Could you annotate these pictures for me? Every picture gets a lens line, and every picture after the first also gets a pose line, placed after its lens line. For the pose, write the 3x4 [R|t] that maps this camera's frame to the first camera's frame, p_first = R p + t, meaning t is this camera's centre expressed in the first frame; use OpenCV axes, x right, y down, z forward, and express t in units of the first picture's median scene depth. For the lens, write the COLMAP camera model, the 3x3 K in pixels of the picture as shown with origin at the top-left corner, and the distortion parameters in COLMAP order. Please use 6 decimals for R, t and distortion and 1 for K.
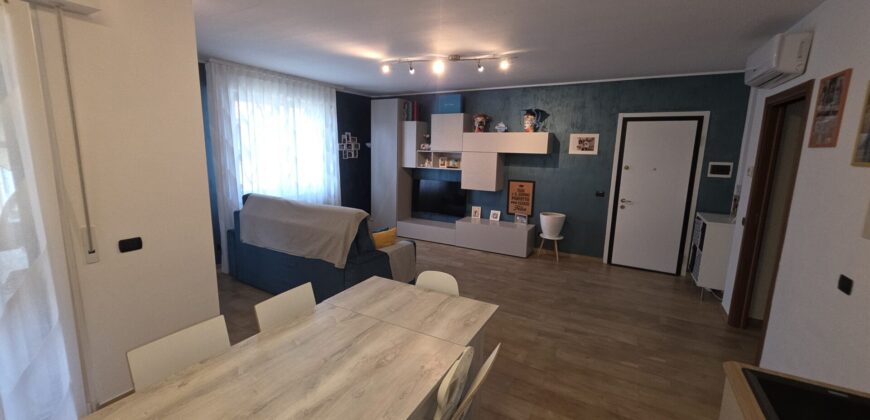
lens RADIAL K [[350.1, 0, 435.0], [0, 350.1, 210.0], [0, 0, 1]] dist [0.001543, 0.000172]
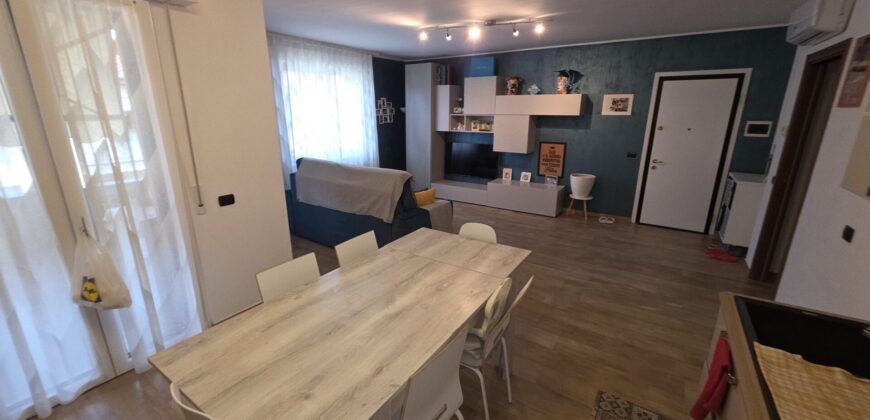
lens RADIAL K [[350.1, 0, 435.0], [0, 350.1, 210.0], [0, 0, 1]] dist [0.001543, 0.000172]
pose [[0.997059, 0.001988, -0.076617, -0.023274], [0.005979, 0.994599, 0.103619, 0.005347], [0.076409, -0.103772, 0.991662, -0.081329]]
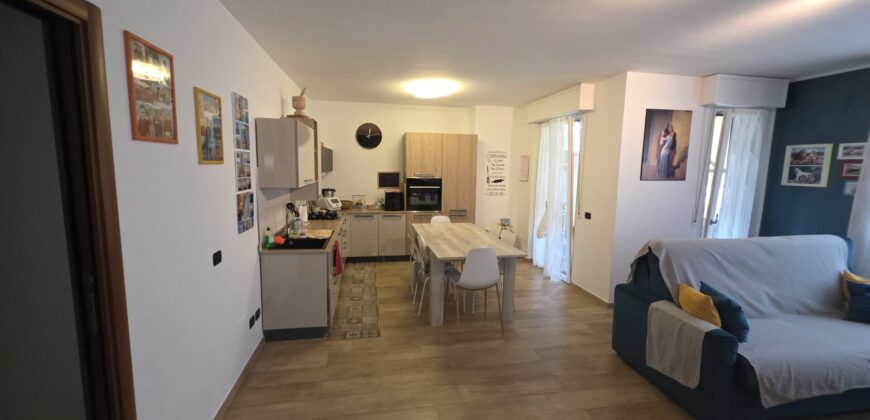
lens RADIAL K [[350.1, 0, 435.0], [0, 350.1, 210.0], [0, 0, 1]] dist [0.001543, 0.000172]
pose [[-0.767039, 0.047367, -0.639850, 0.550059], [-0.144605, 0.958849, 0.244332, -0.149641], [0.625092, 0.279937, -0.728625, 0.949487]]
